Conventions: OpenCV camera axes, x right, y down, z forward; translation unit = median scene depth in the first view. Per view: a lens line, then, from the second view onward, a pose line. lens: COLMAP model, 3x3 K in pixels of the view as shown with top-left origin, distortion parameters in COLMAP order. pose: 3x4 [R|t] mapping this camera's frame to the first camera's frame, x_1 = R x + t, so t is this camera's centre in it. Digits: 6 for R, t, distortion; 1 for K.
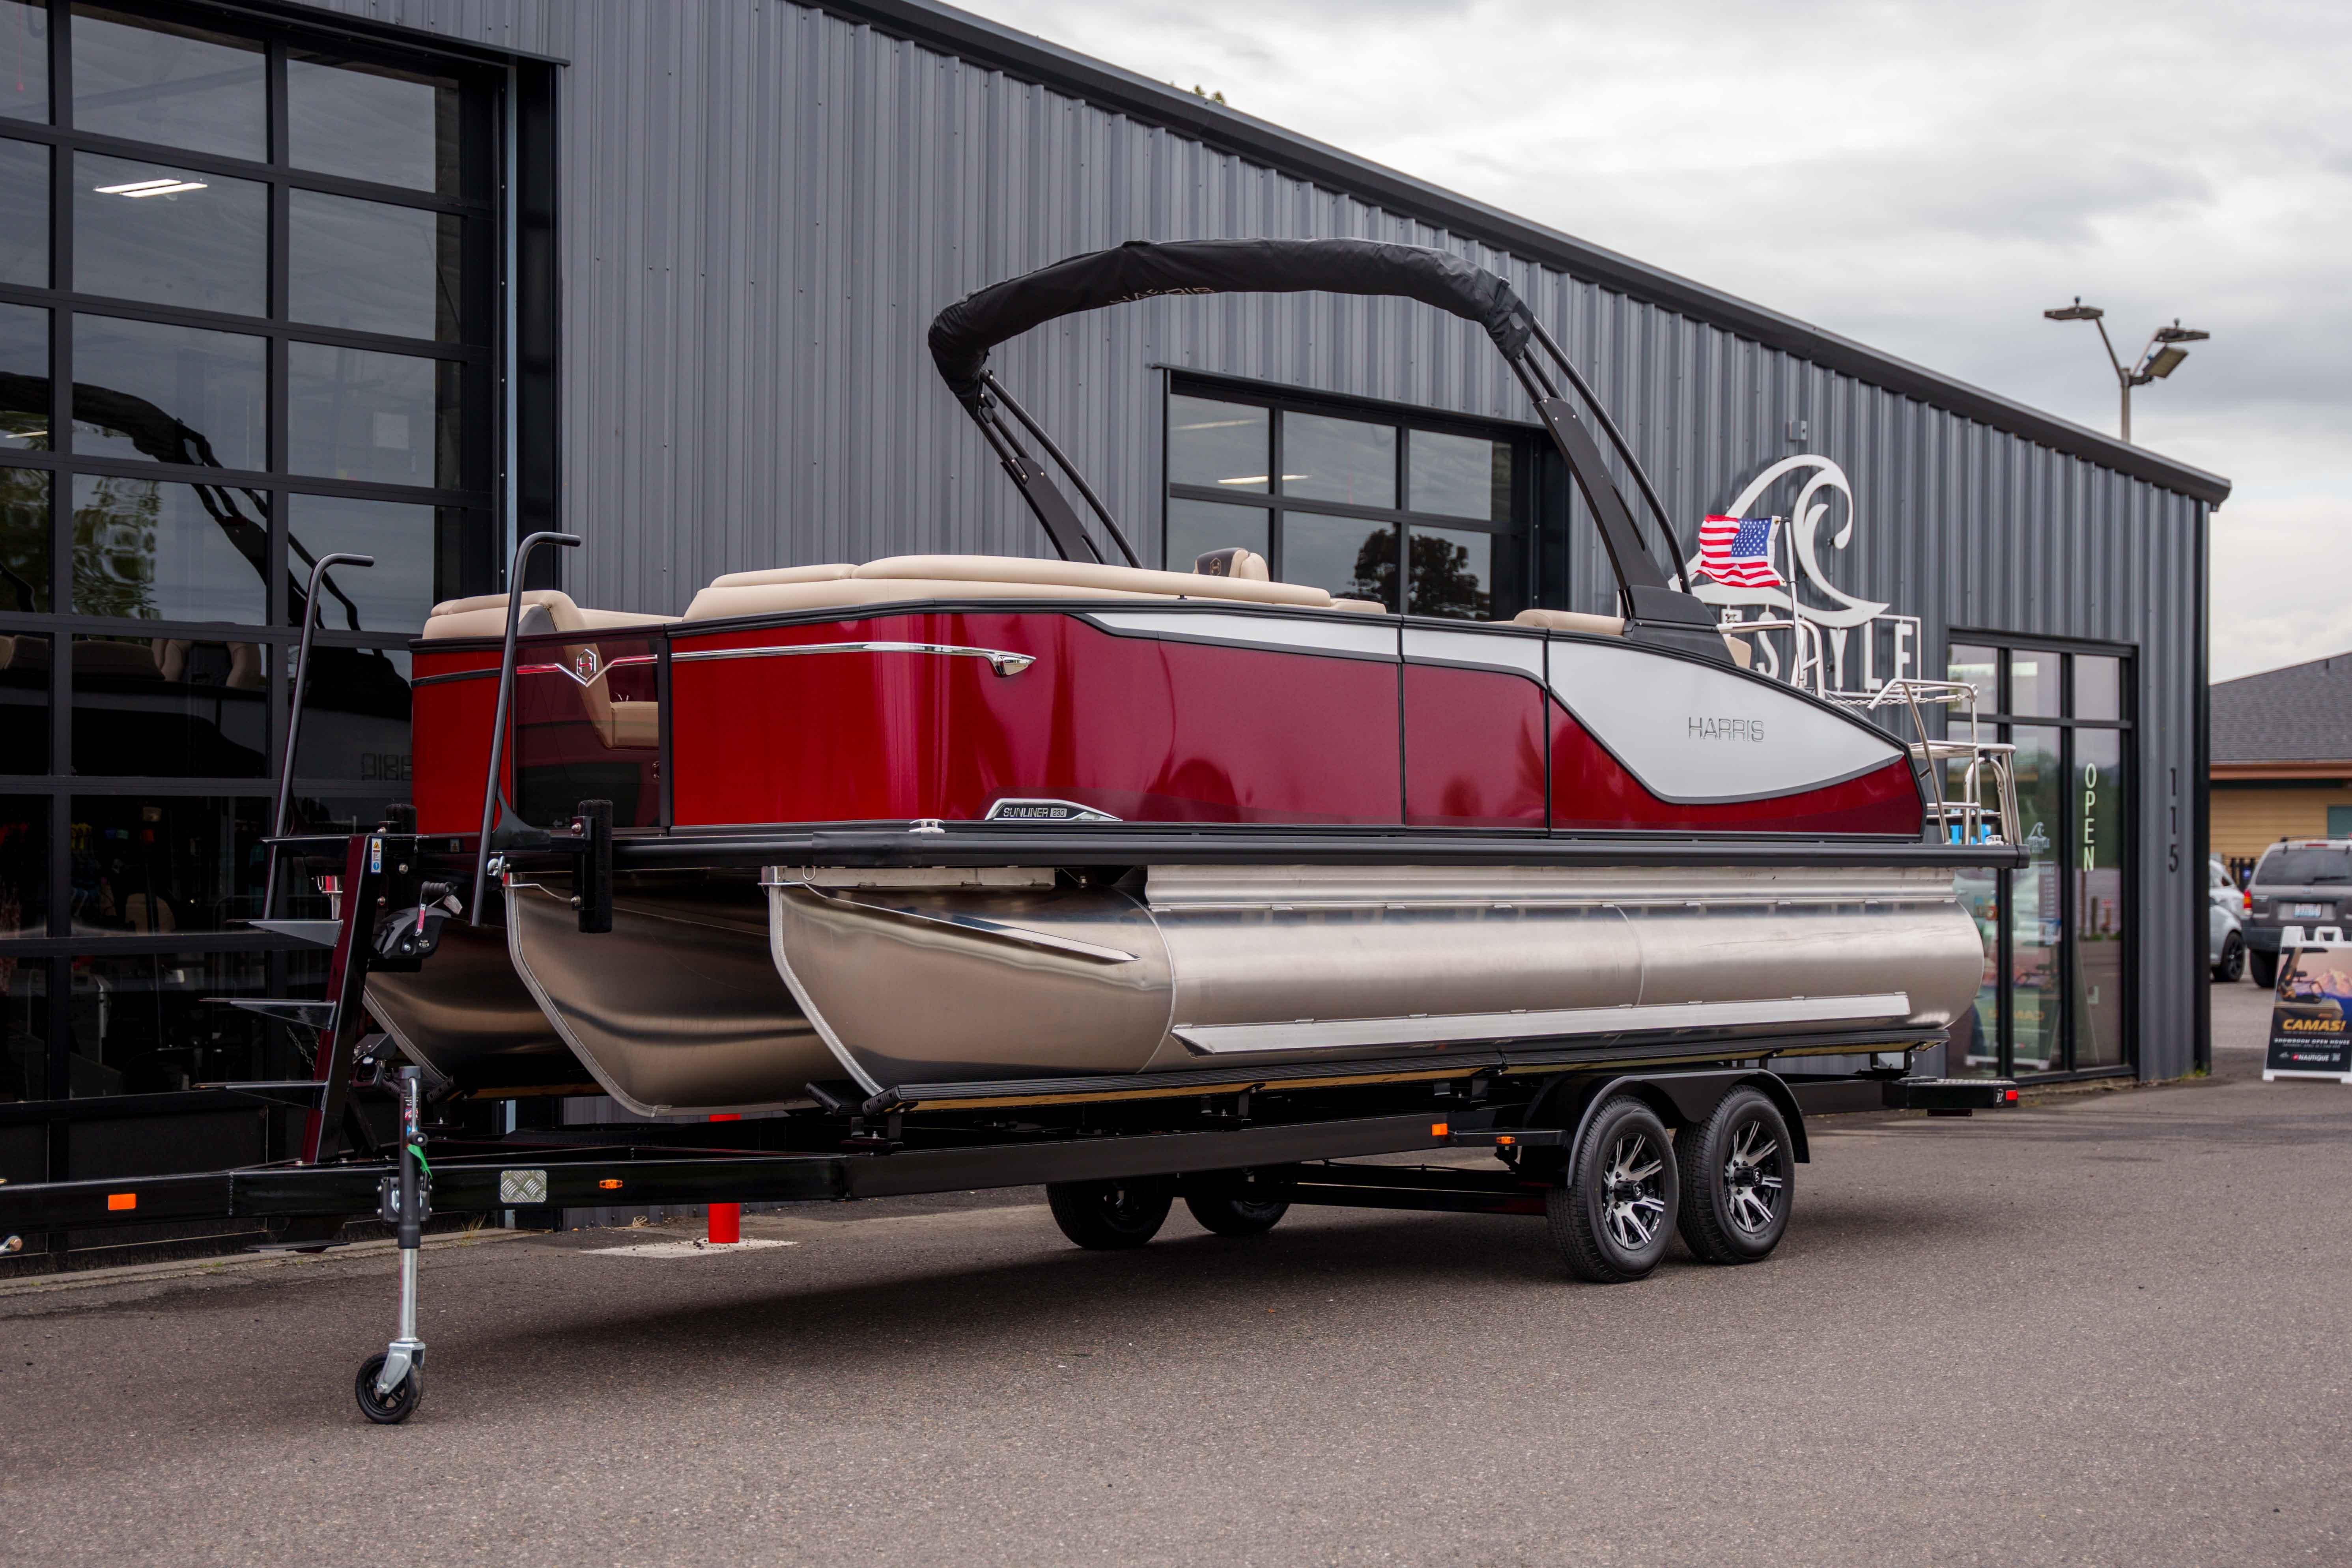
lens RADIAL K [[3934.8, 0, 1176.0], [0, 3934.8, 784.0], [0, 0, 1]] dist [0.081859, 0.067413]
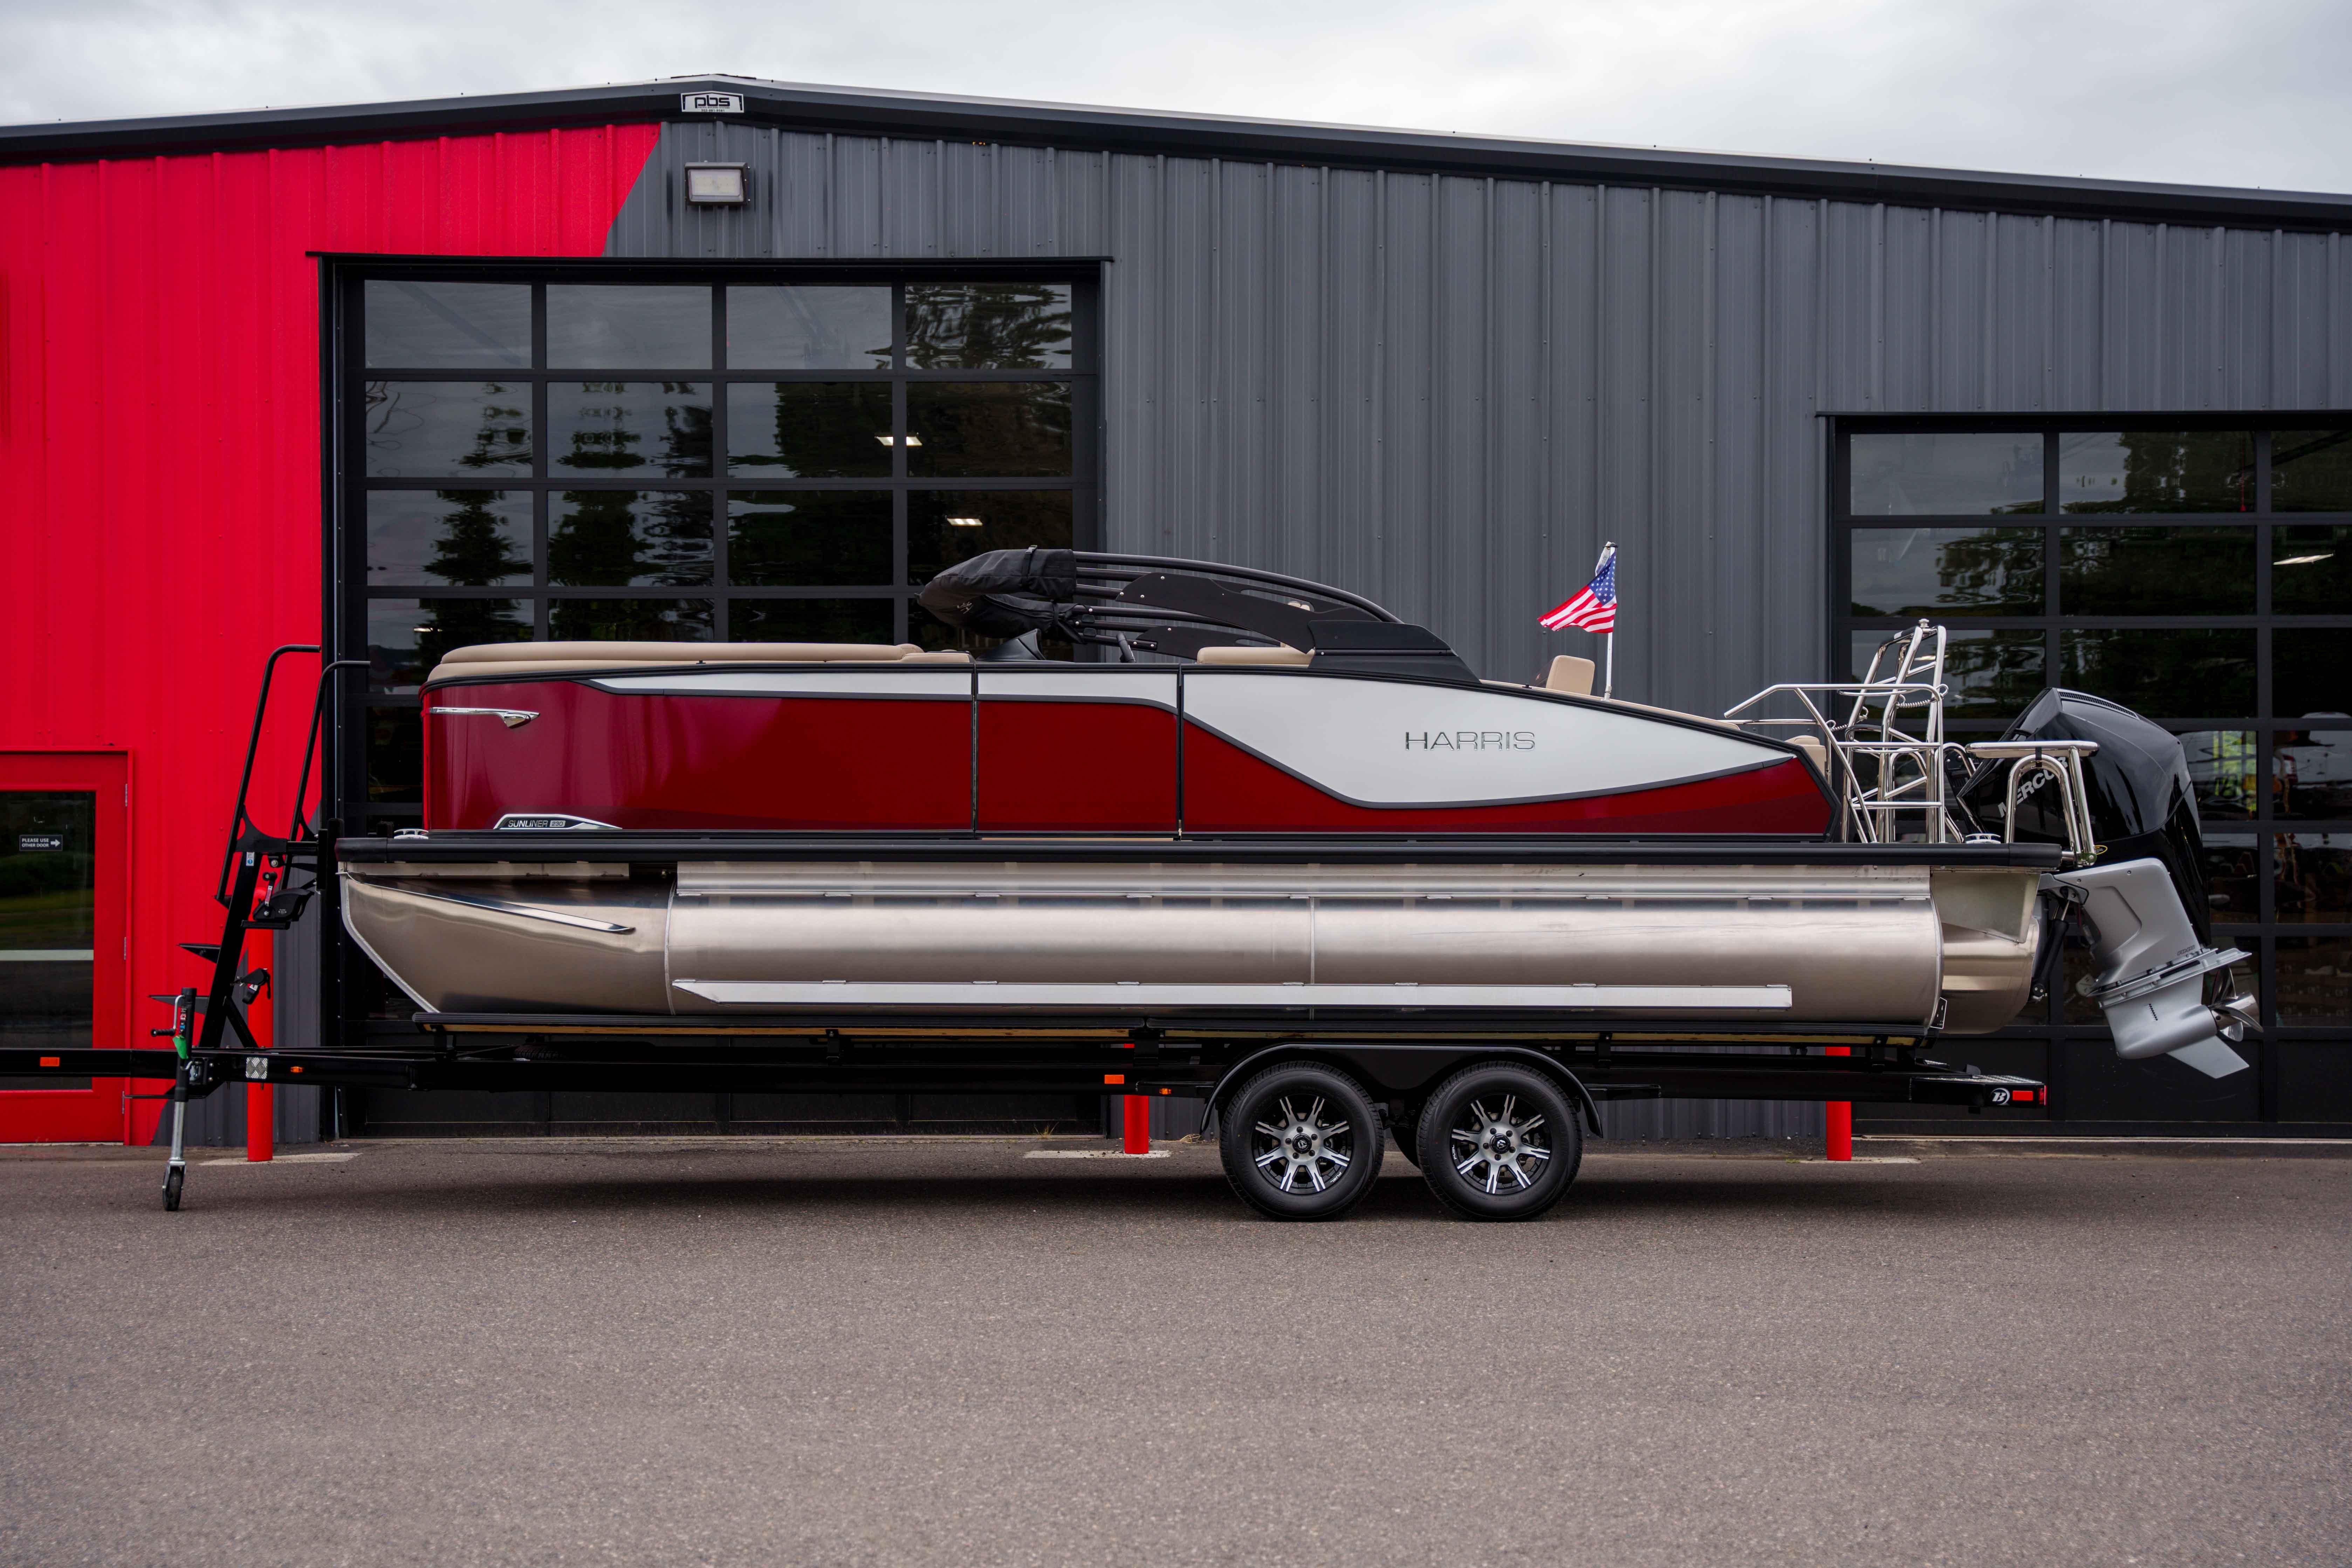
lens RADIAL K [[3426.0, 0, 1176.0], [0, 3426.0, 784.0], [0, 0, 1]] dist [0.094728, 0.152035]
pose [[0.625099, -0.015647, -0.780389, 0.887783], [0.014449, 0.999860, -0.008473, 0.005650], [0.780412, -0.005980, 0.625237, 0.344136]]
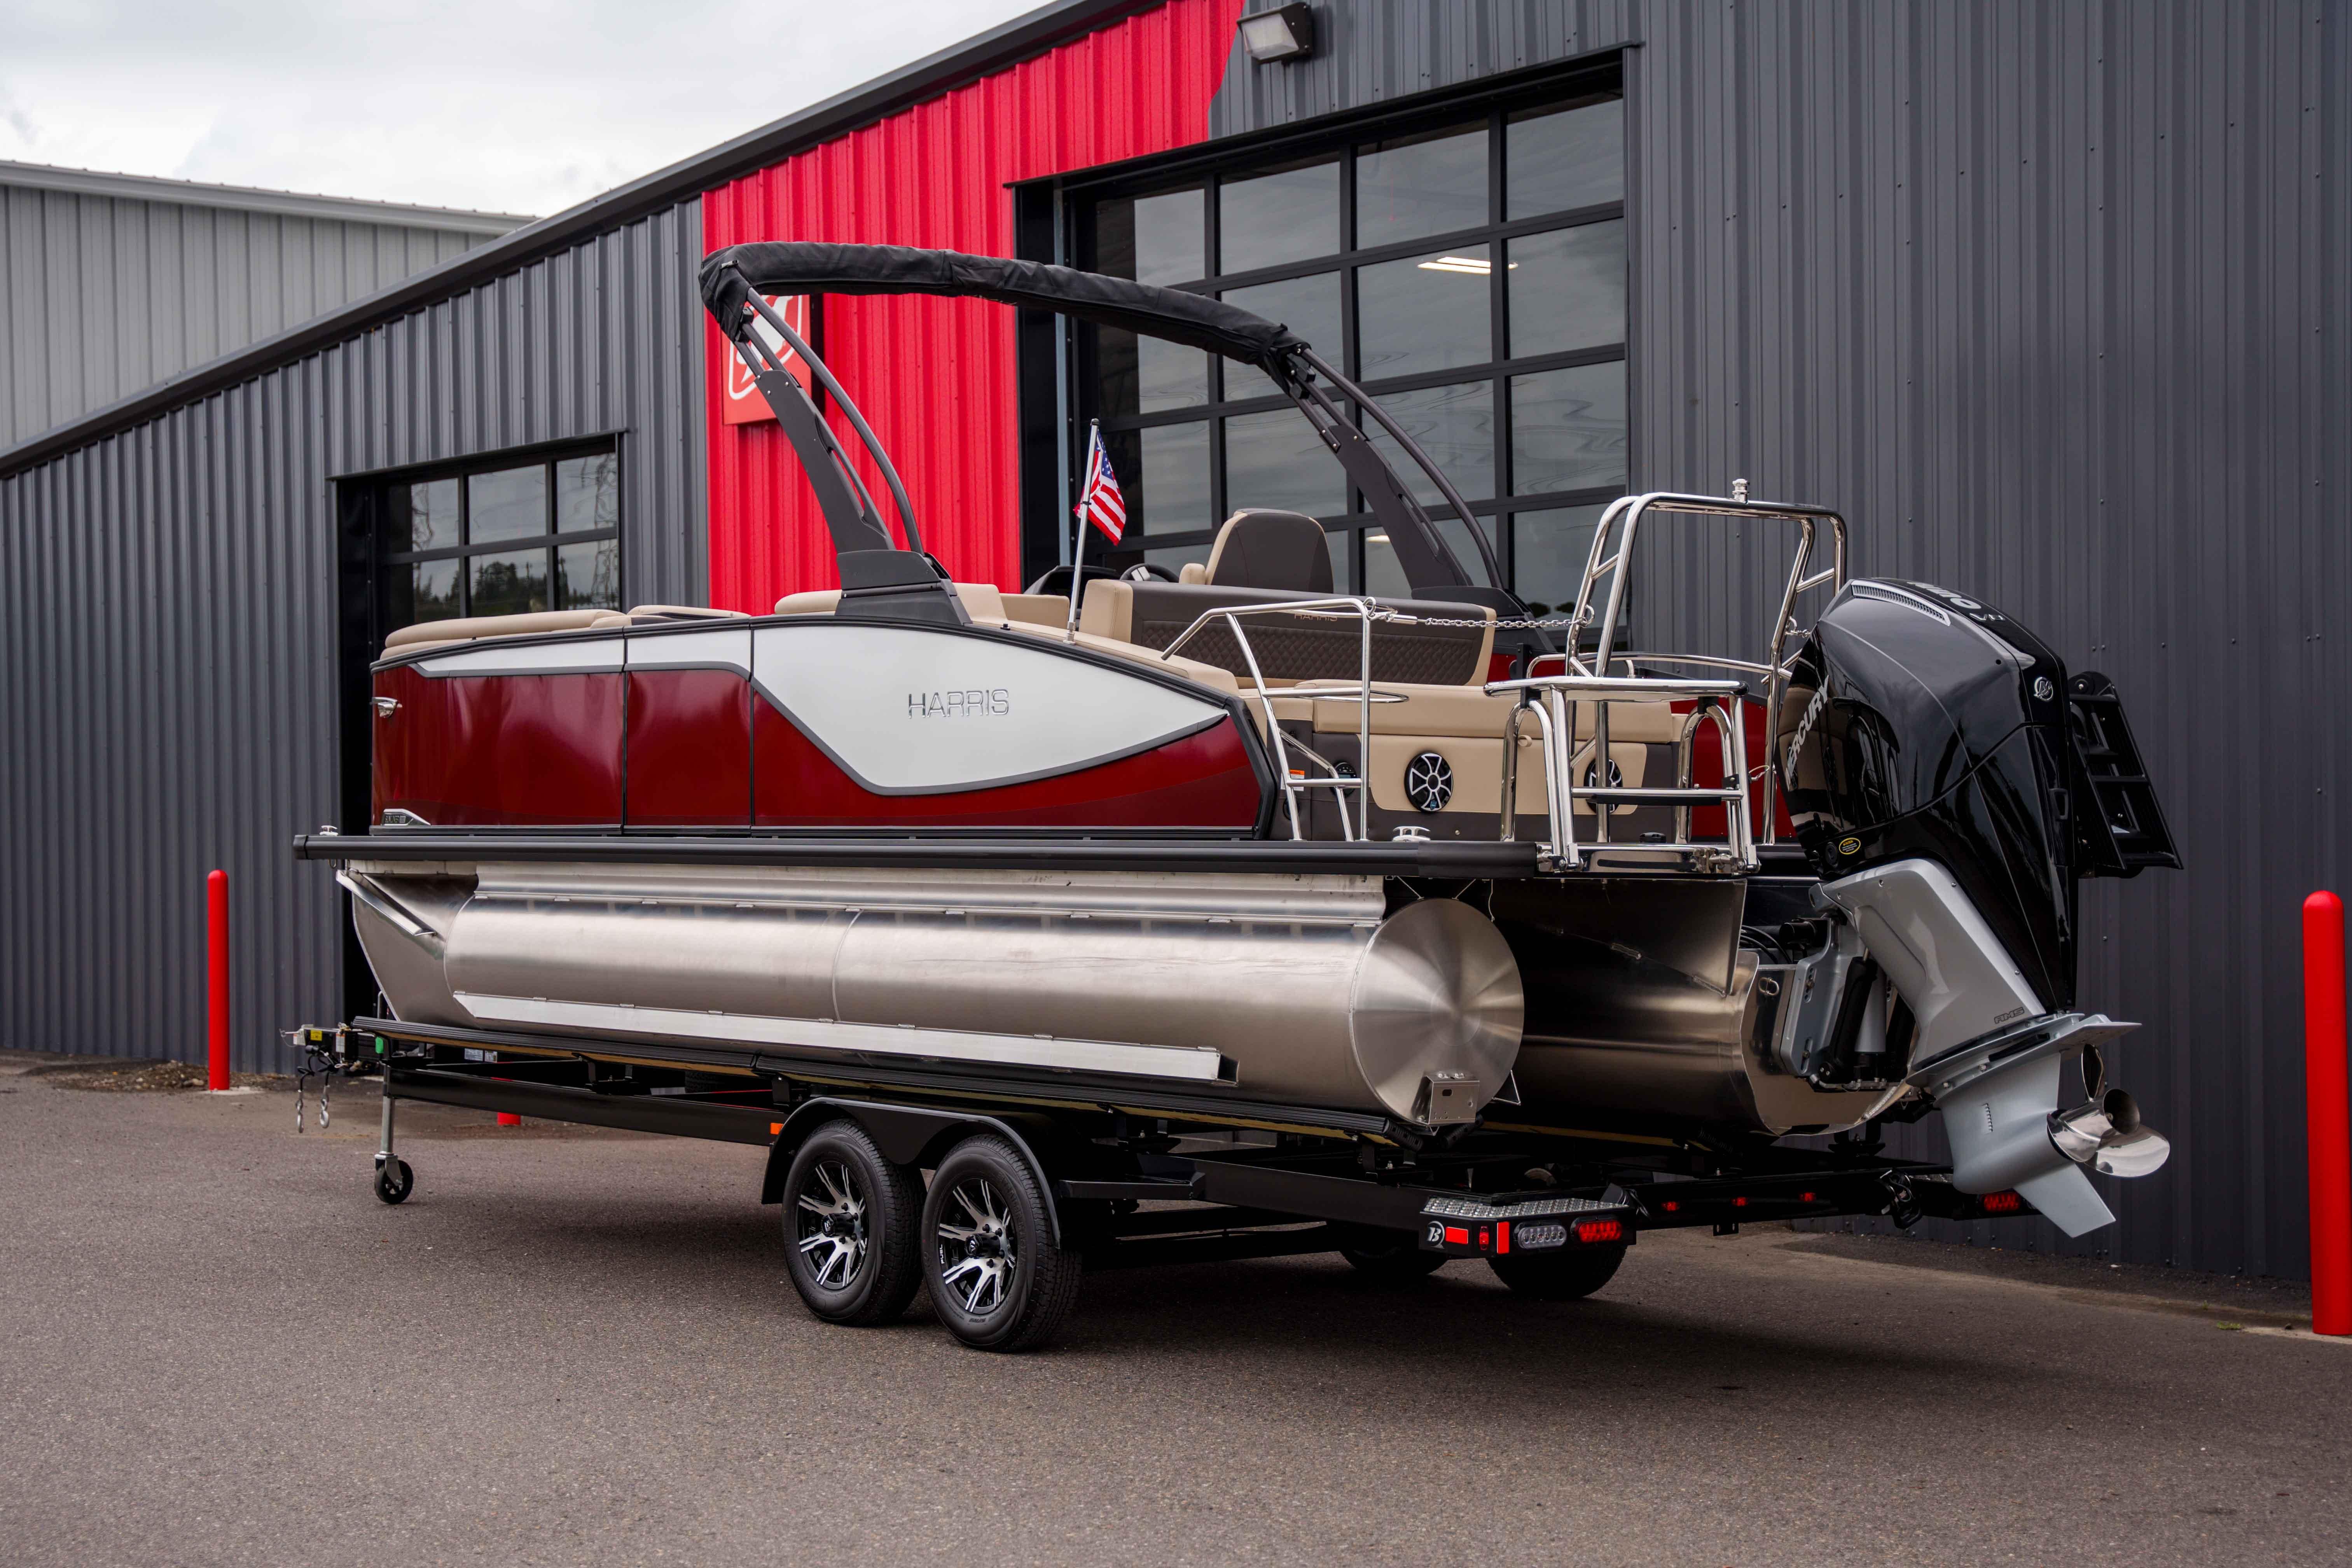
lens RADIAL K [[3878.5, 0, 1146.7], [0, 3878.5, 852.4], [0, 0, 1]] dist [-0.008156, 0.082389]
pose [[-0.234062, 0.013342, -0.972130, 0.971319], [0.028498, 0.999570, 0.006857, 0.013733], [0.971804, -0.026099, -0.234342, 1.290937]]
